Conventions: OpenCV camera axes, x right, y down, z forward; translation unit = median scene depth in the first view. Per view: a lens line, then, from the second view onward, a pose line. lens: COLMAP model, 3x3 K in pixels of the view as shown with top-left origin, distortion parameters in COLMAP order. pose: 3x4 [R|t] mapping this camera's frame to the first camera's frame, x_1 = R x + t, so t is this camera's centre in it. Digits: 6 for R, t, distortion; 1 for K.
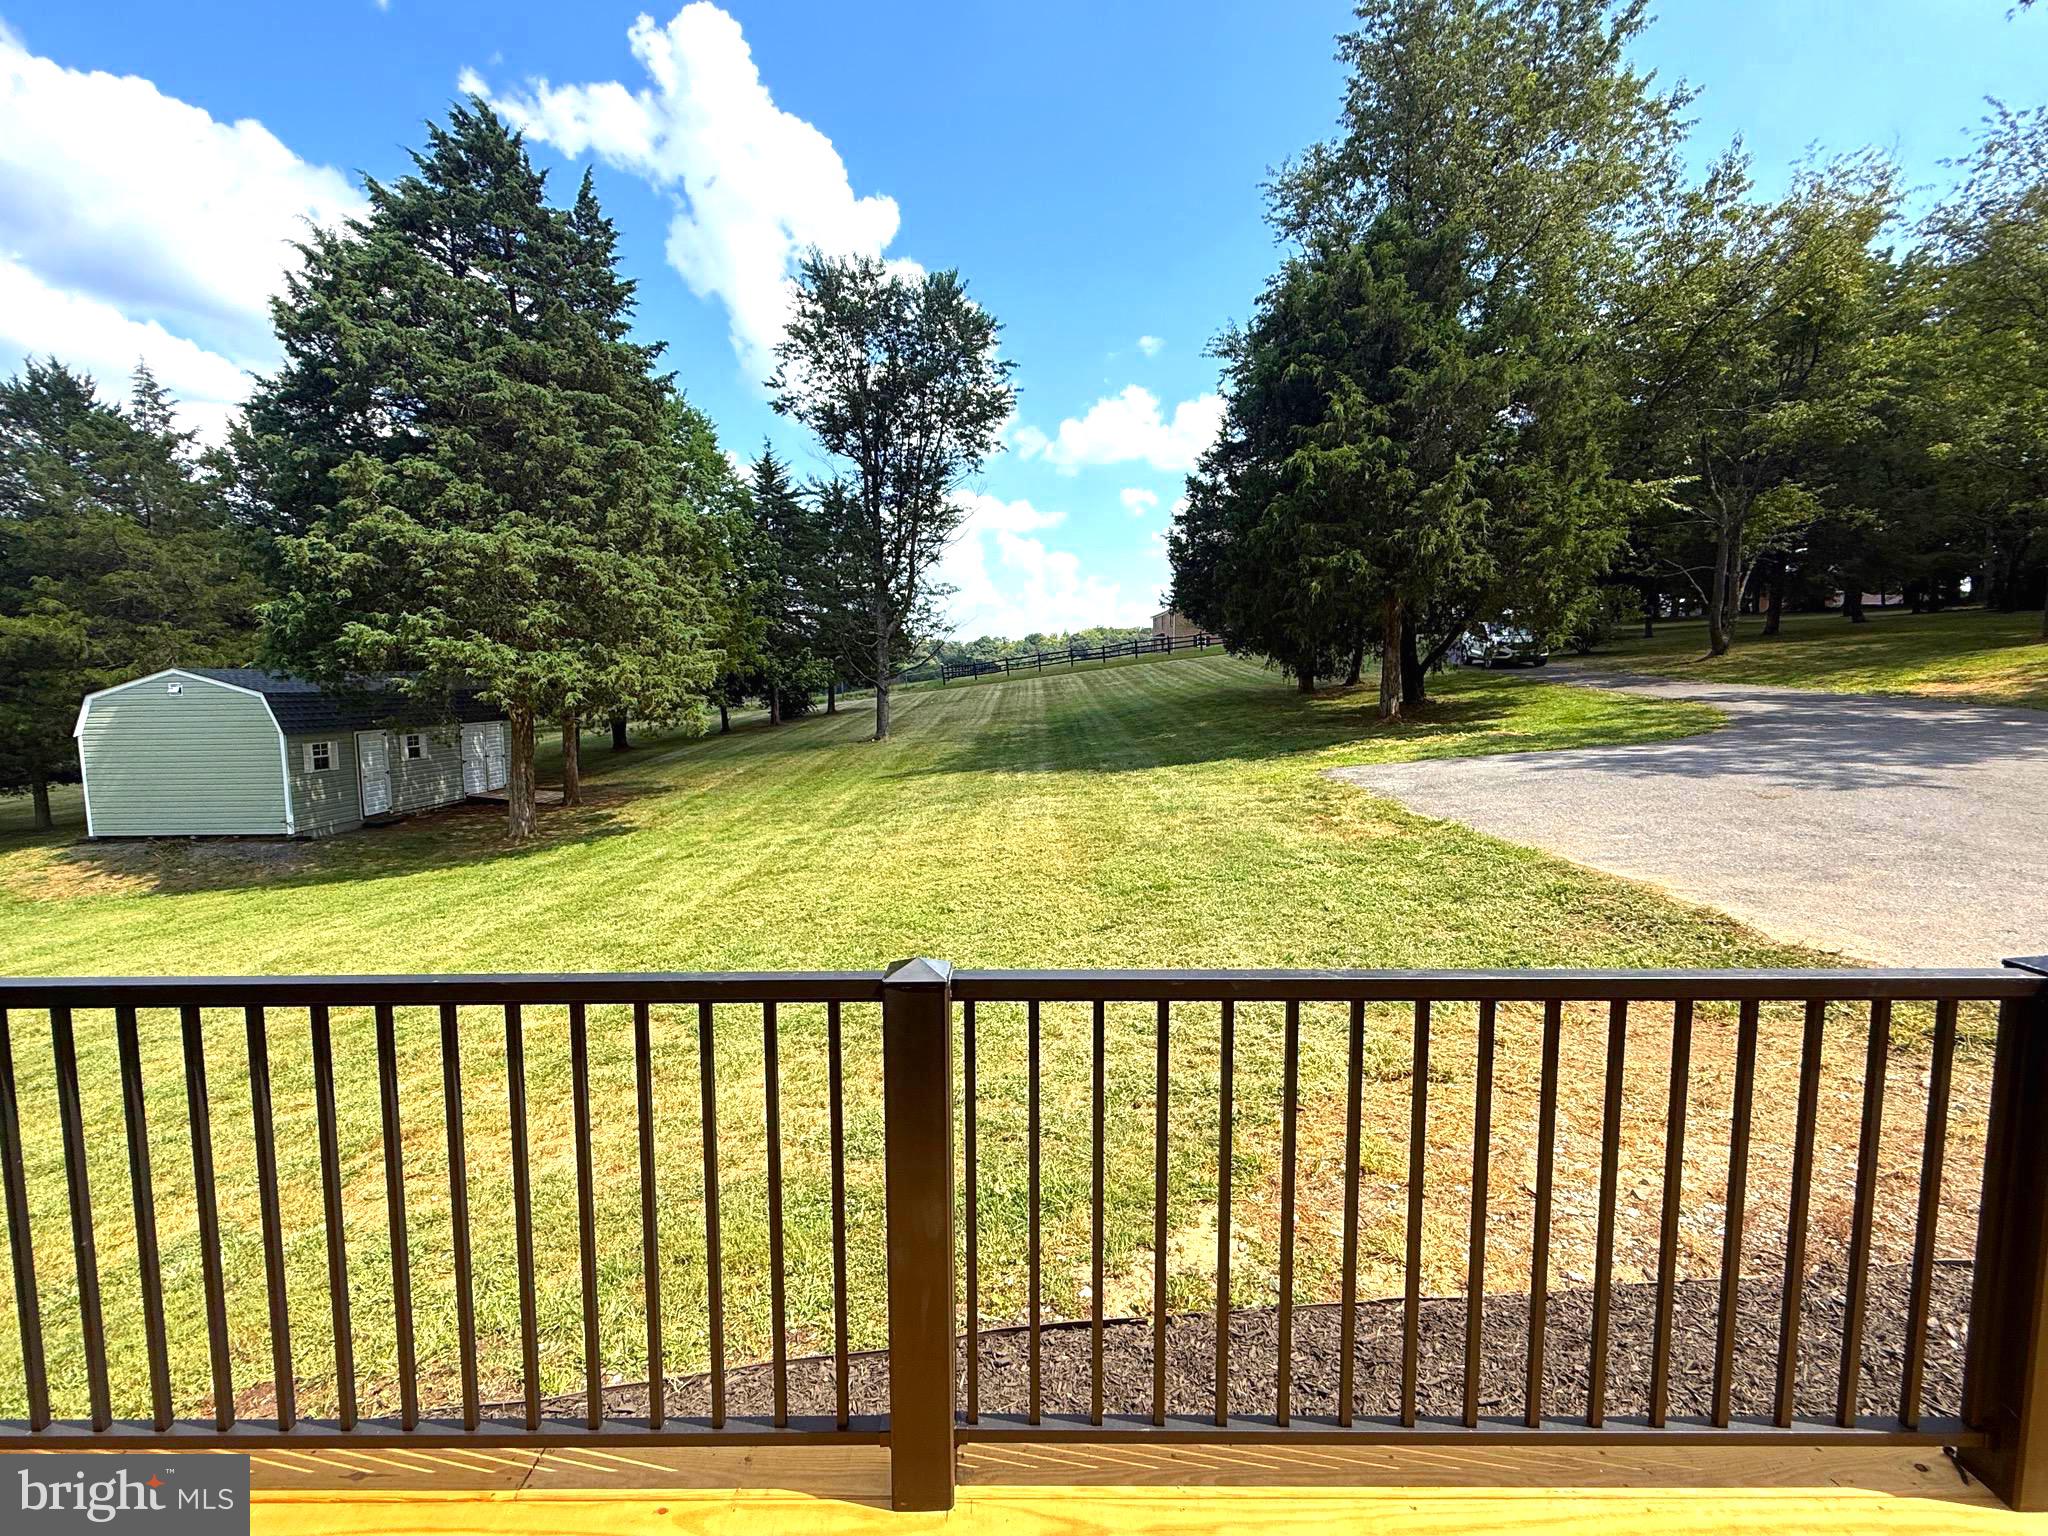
lens RADIAL K [[936.0, 0, 1026.1], [0, 936.0, 766.9], [0, 0, 1]] dist [-0.008187, 0.000719]
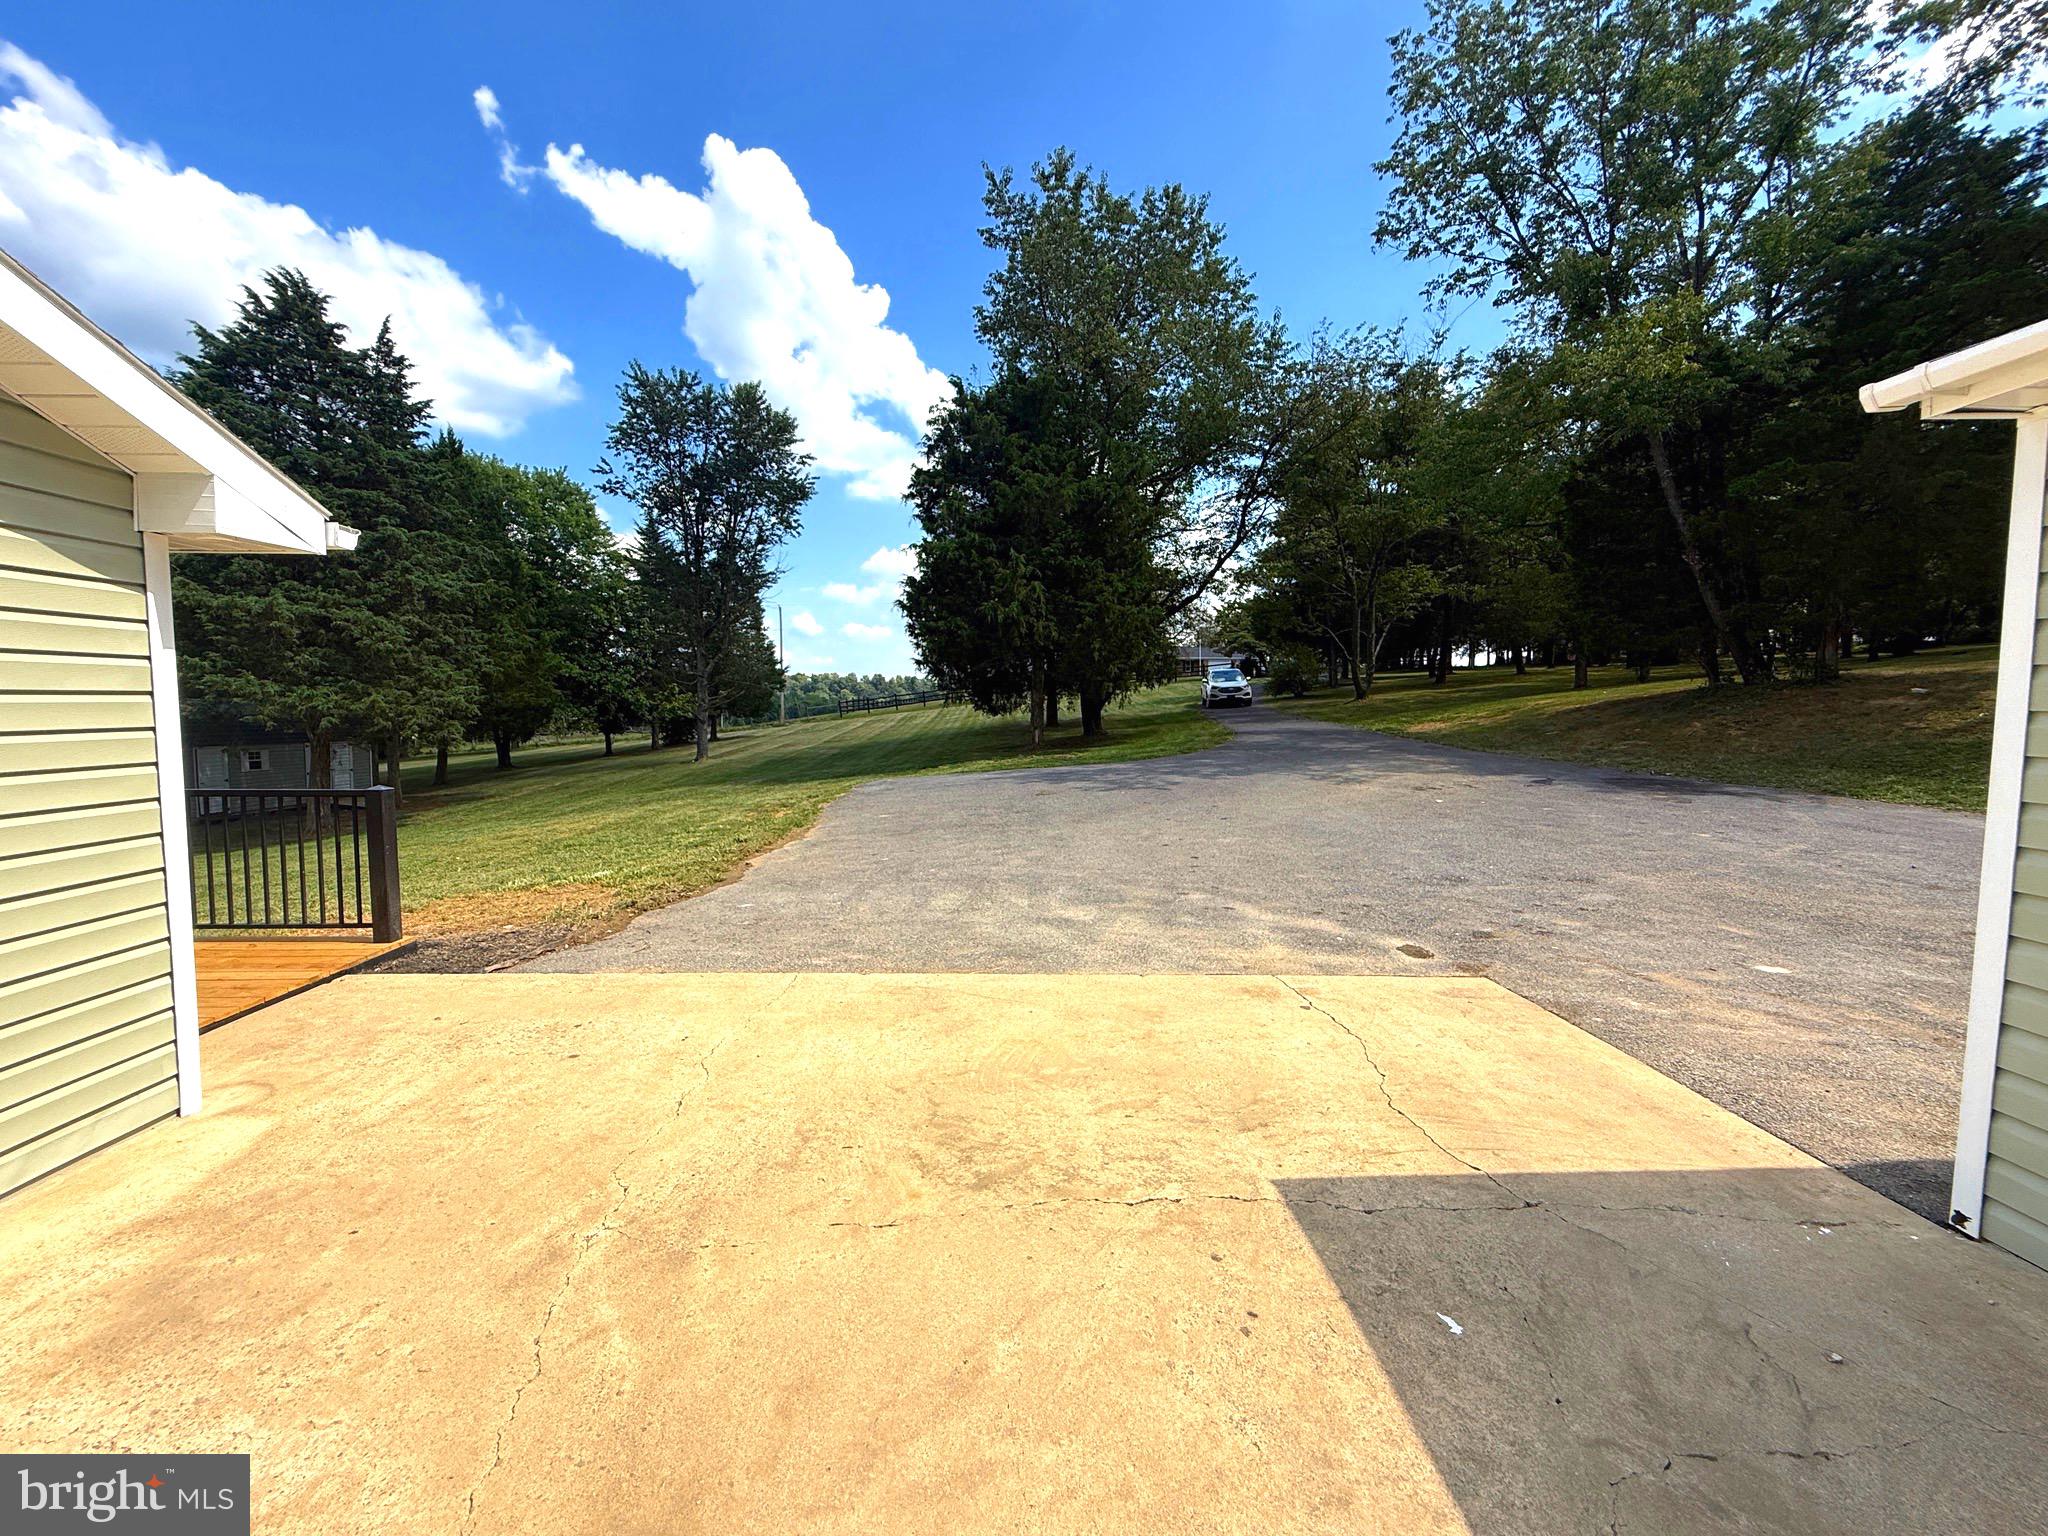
lens RADIAL K [[854.3, 0, 1025.0], [0, 854.3, 770.5], [0, 0, 1]] dist [-0.005484, -0.000827]
pose [[0.999431, 0.008834, 0.032566, 0.421162], [-0.007898, 0.999555, -0.028754, 0.020388], [-0.032805, 0.028481, 0.999056, -0.214100]]
